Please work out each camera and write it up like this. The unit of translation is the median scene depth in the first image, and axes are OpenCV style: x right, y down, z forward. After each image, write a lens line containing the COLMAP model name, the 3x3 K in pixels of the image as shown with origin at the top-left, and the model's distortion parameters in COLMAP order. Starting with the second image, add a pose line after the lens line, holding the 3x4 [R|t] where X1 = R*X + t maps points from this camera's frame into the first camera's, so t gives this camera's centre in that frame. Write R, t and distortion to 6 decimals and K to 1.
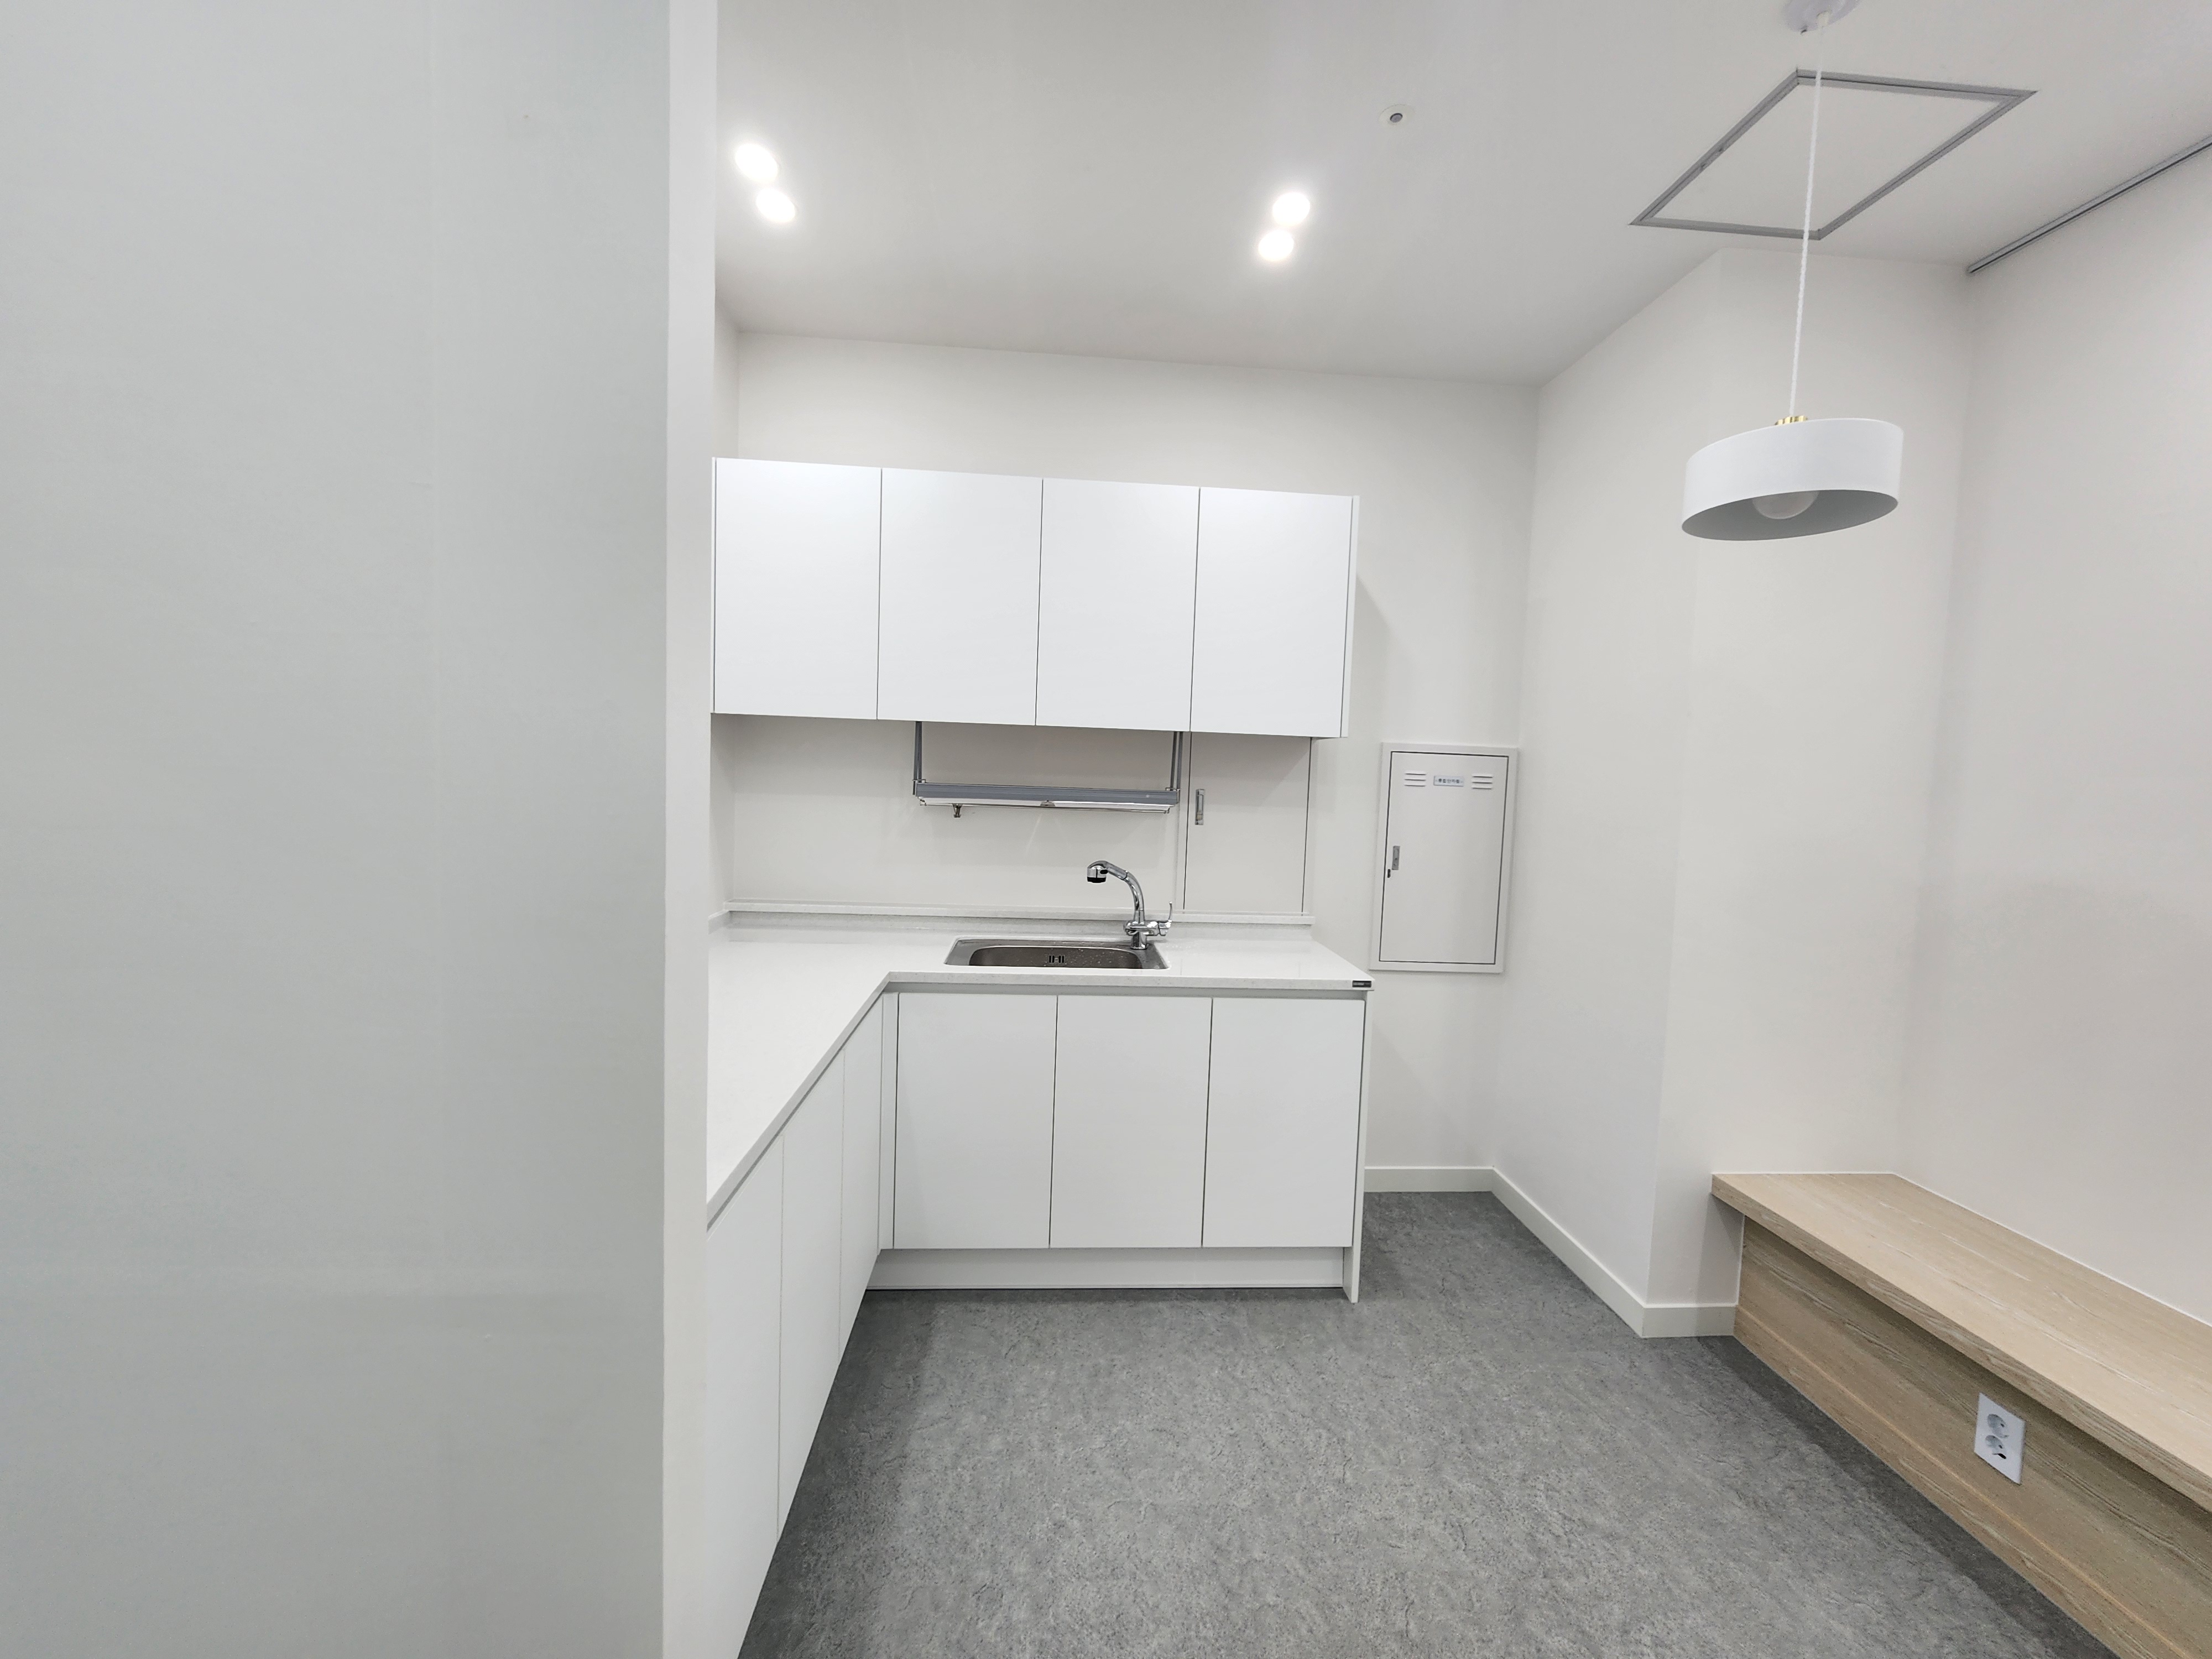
lens RADIAL K [[909.8, 0, 1111.1], [0, 909.8, 827.1], [0, 0, 1]] dist [0.001285, 0.001088]
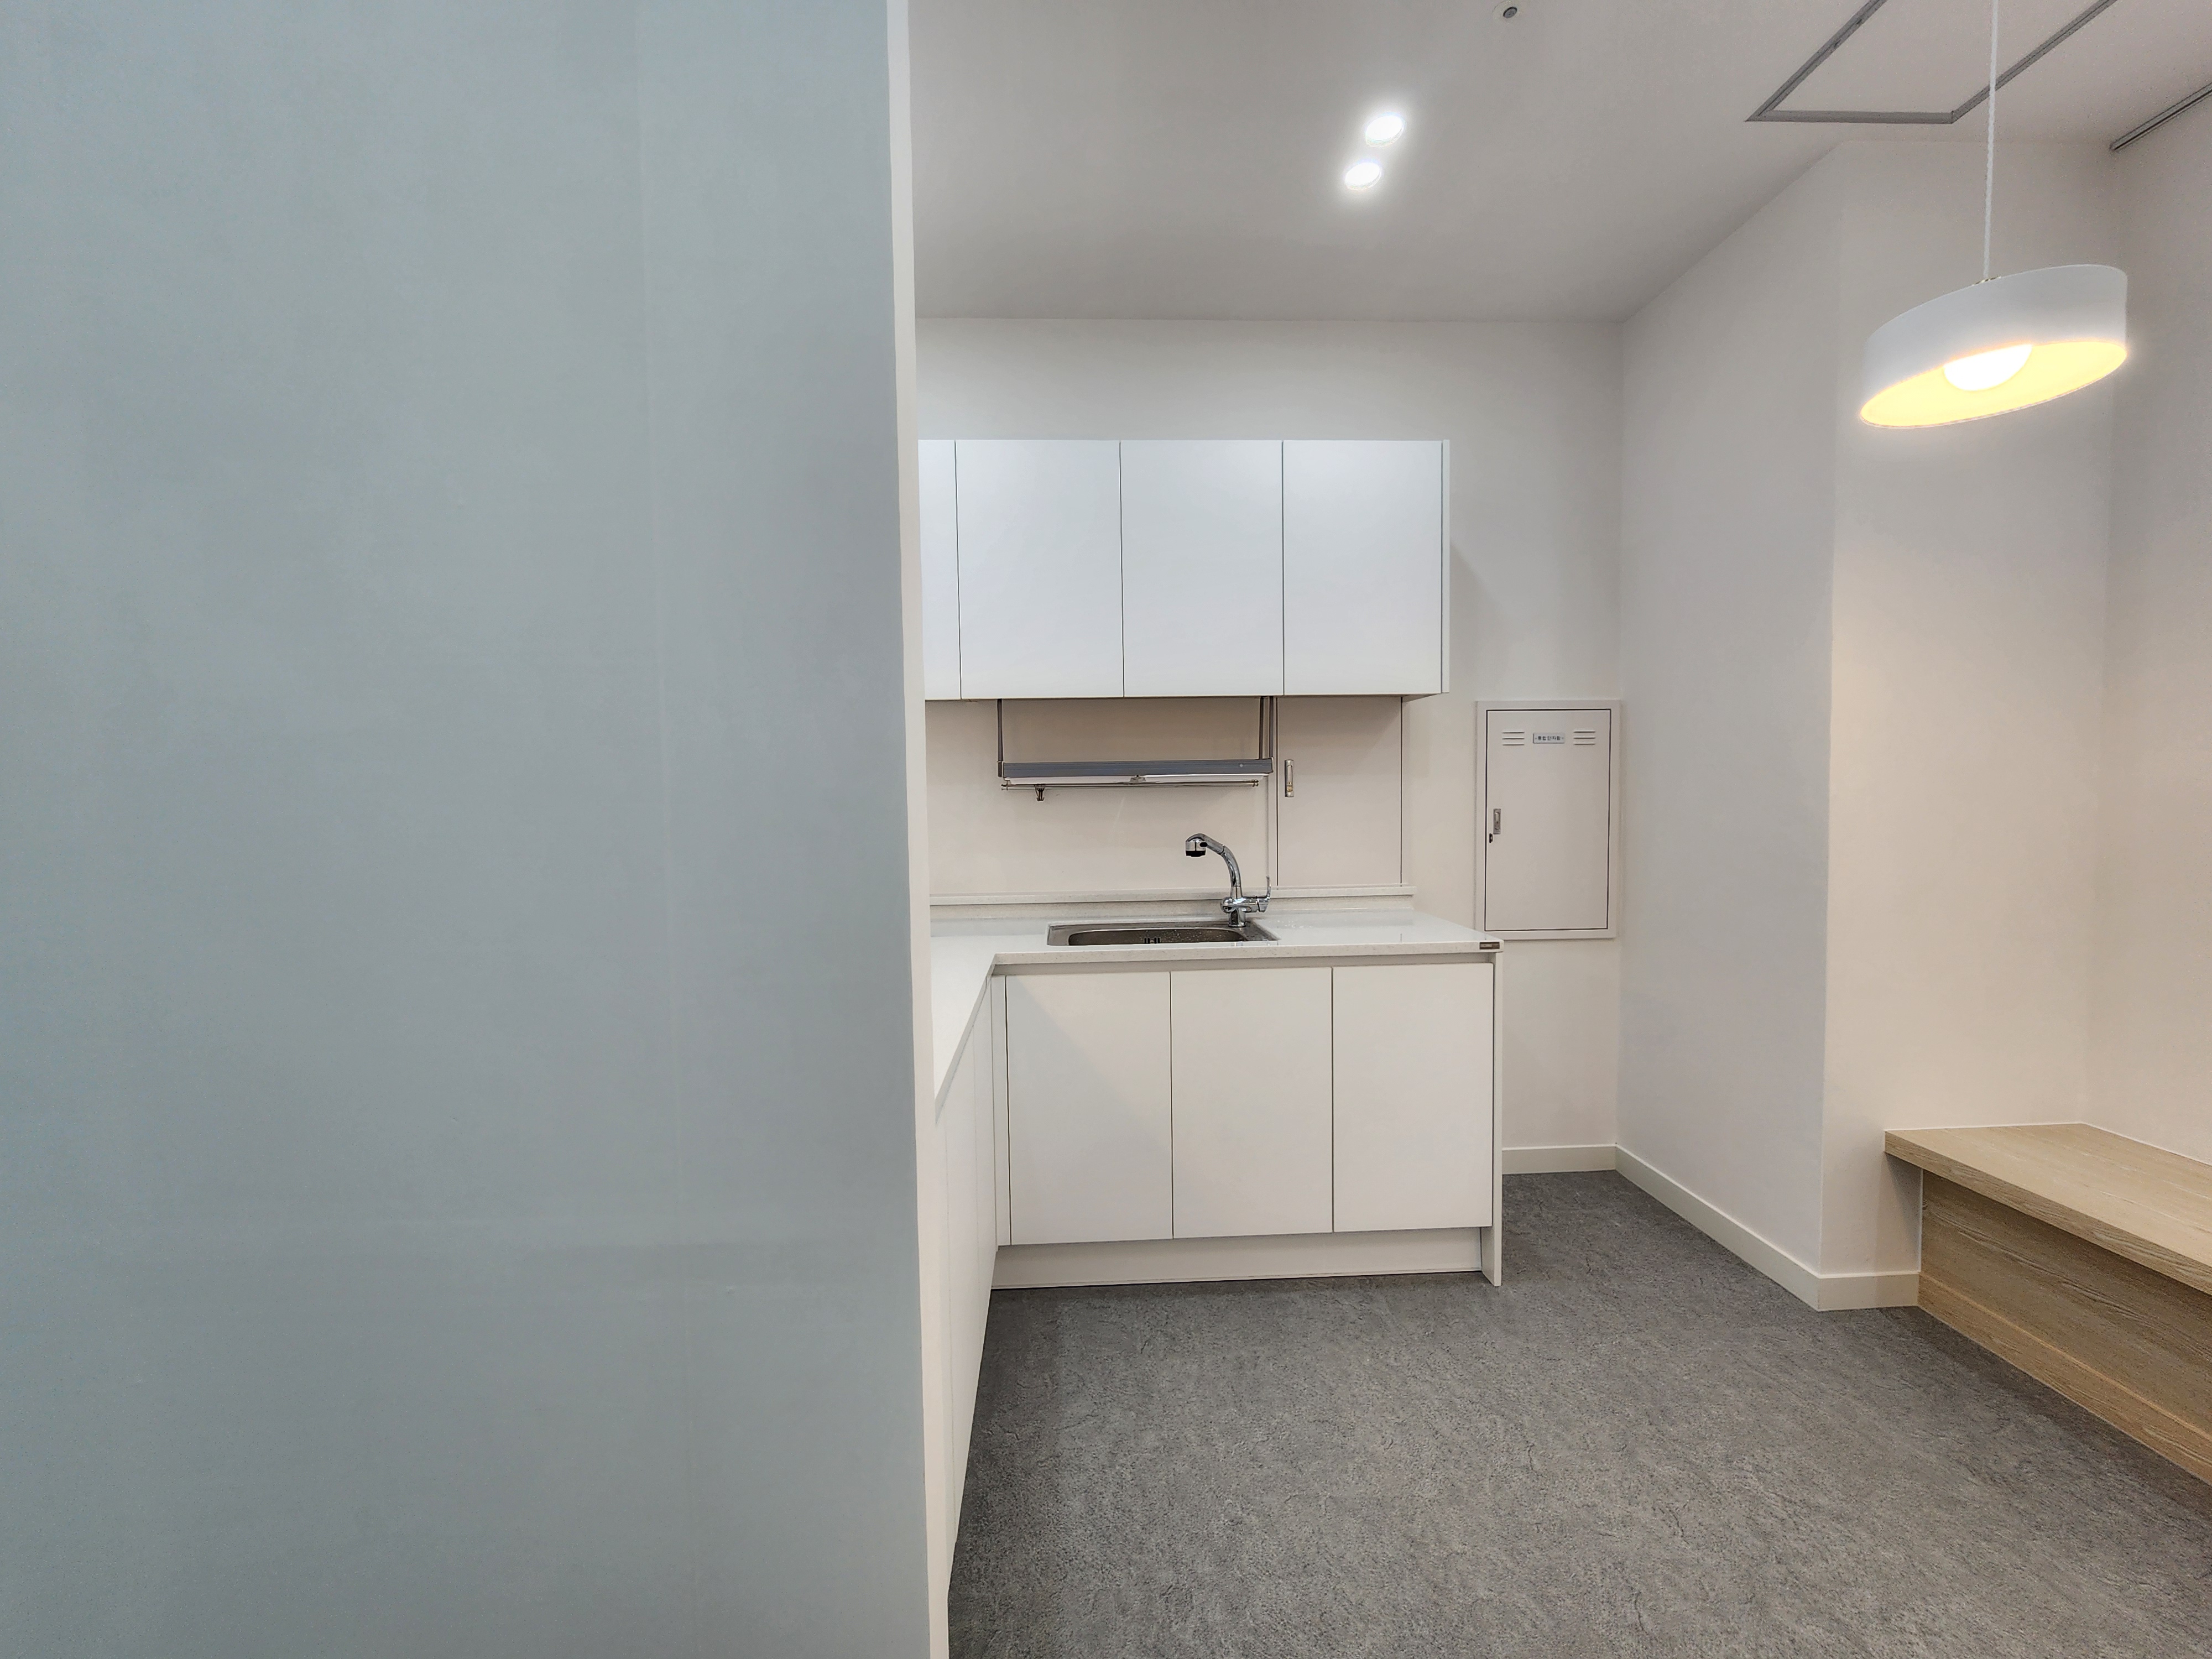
lens RADIAL K [[918.4, 0, 1102.6], [0, 918.4, 830.6], [0, 0, 1]] dist [0.001433, 0.001488]
pose [[0.998373, -0.049919, -0.027574, -0.105107], [0.049514, 0.998658, -0.015190, 0.053200], [0.028296, 0.013800, 0.999504, 0.035800]]
